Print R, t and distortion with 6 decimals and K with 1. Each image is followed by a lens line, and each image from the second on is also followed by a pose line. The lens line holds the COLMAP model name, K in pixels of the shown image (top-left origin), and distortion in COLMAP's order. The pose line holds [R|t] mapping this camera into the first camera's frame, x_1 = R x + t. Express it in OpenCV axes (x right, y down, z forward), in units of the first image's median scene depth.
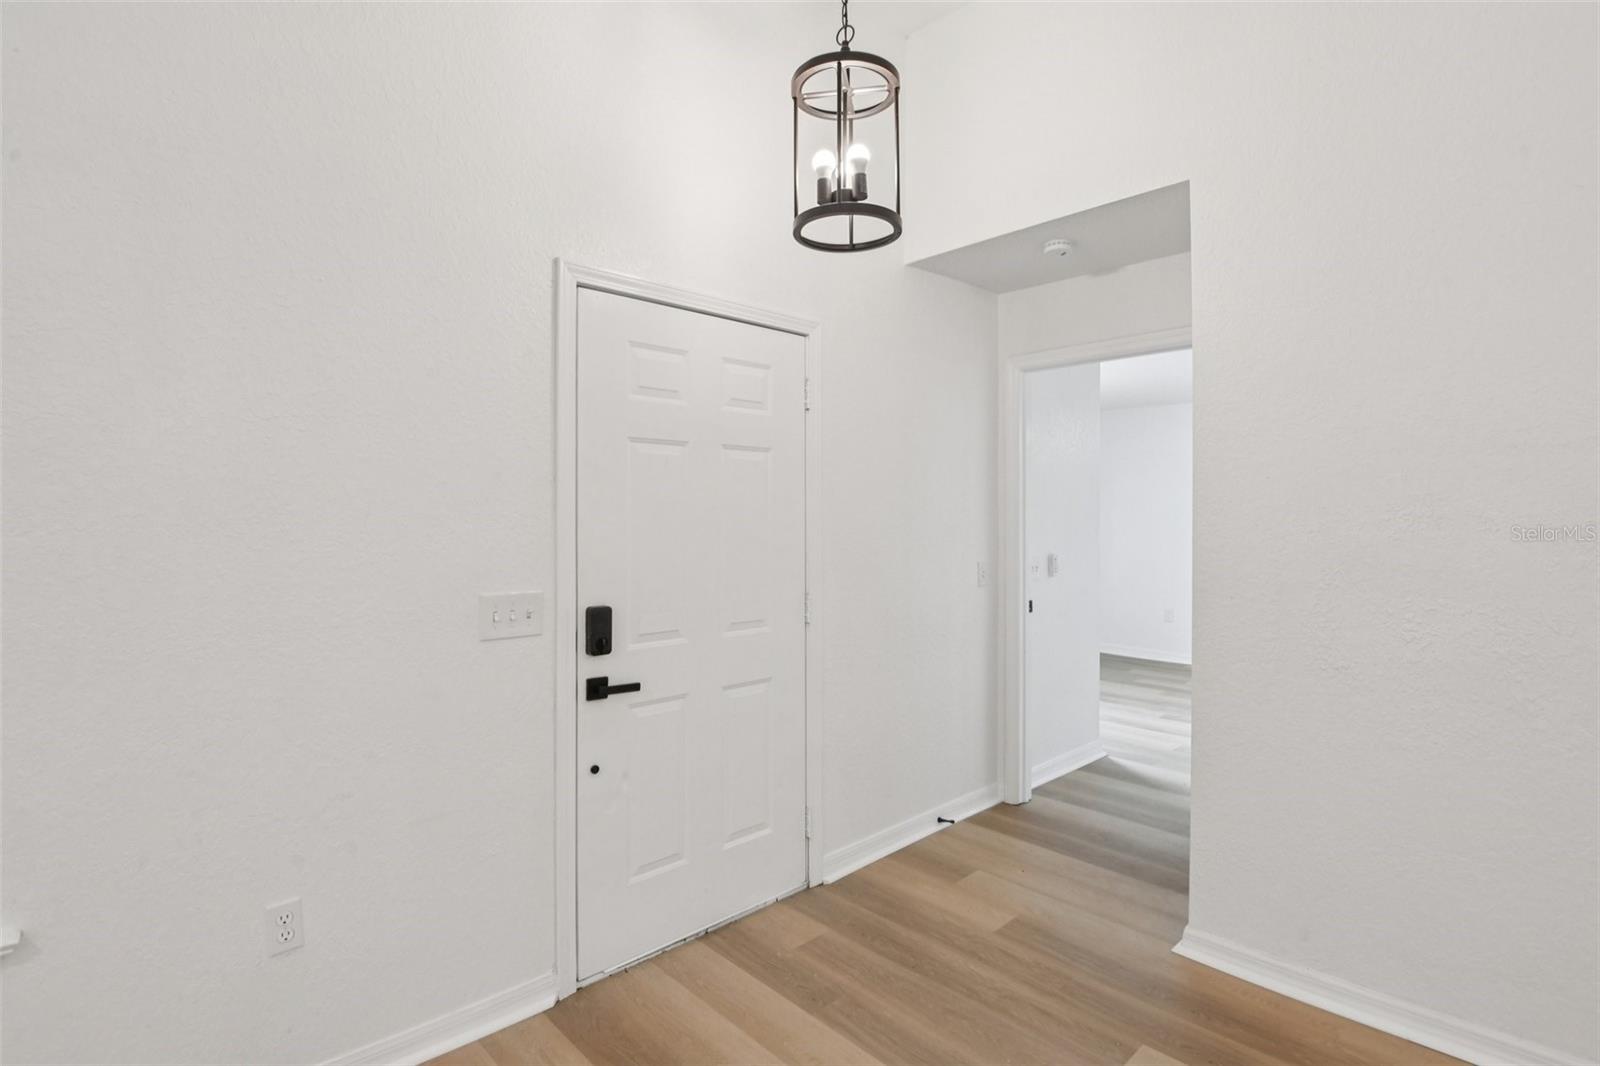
lens RADIAL K [[762.7, 0, 806.1], [0, 762.7, 503.9], [0, 0, 1]] dist [-0.012537, 0.000104]
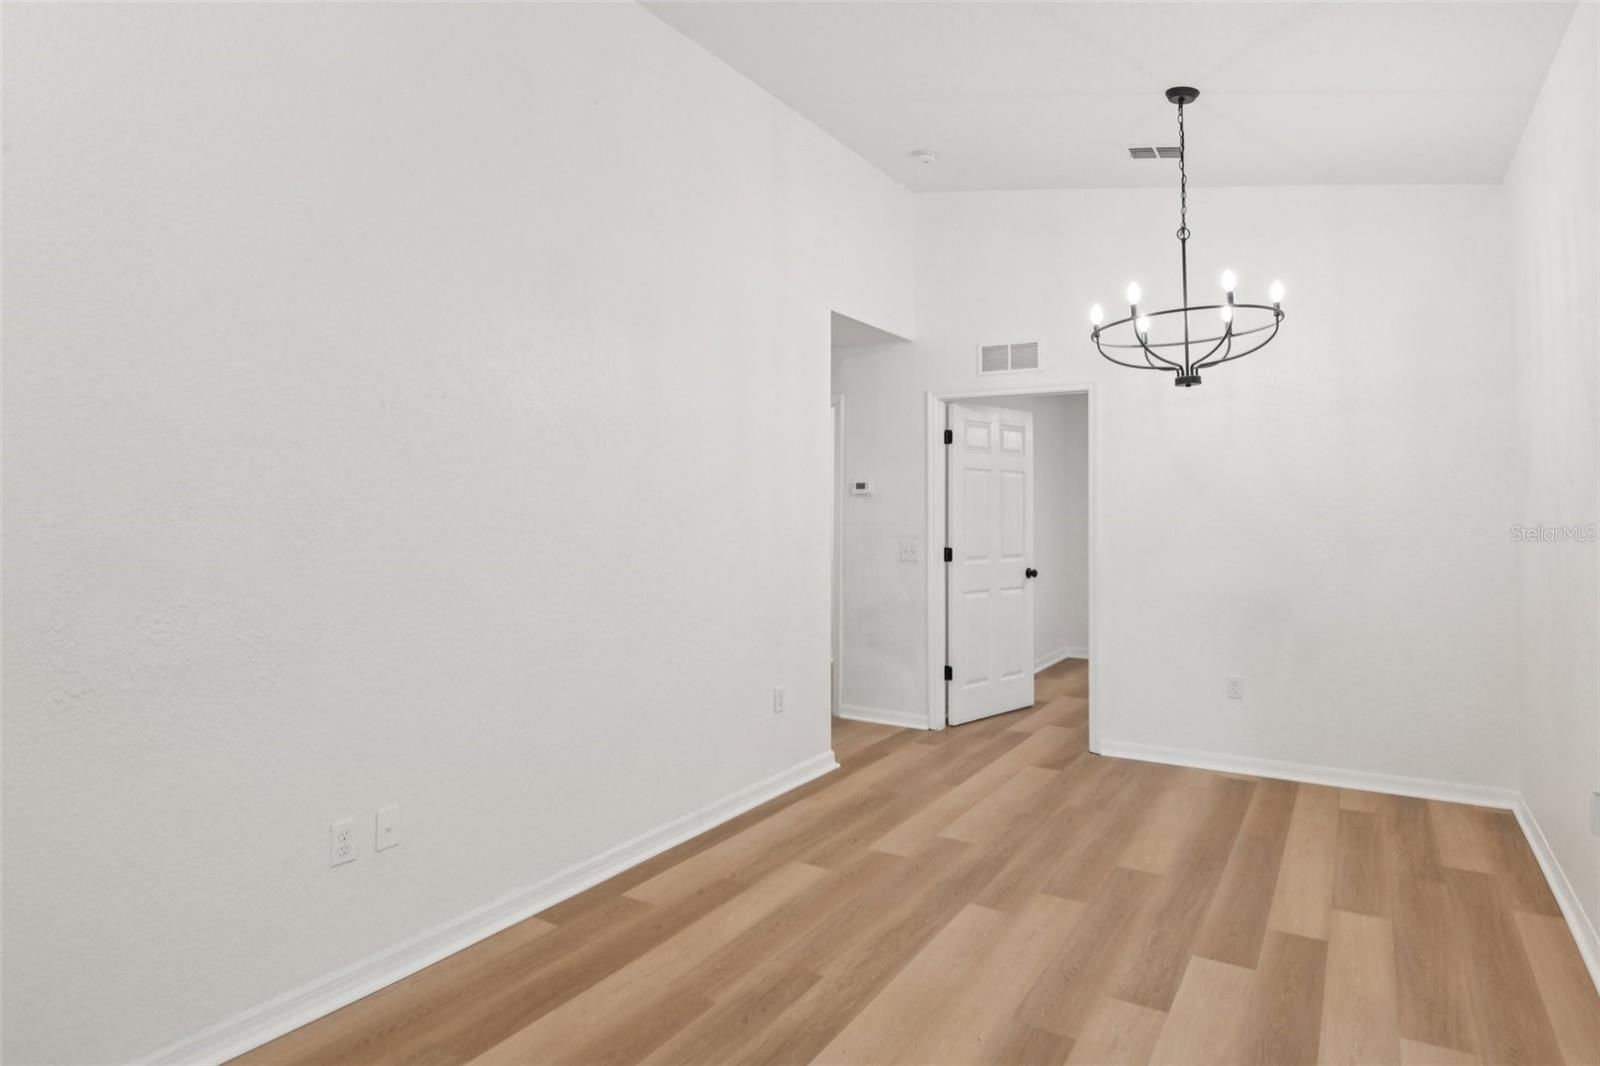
lens RADIAL K [[902.0, 0, 809.2], [0, 902.0, 476.1], [0, 0, 1]] dist [-0.003122, -0.001085]
pose [[-0.271594, 0.038055, 0.961659, -0.362517], [-0.022881, 0.998680, -0.045982, 0.011225], [-0.962140, -0.034492, -0.270364, 0.448002]]
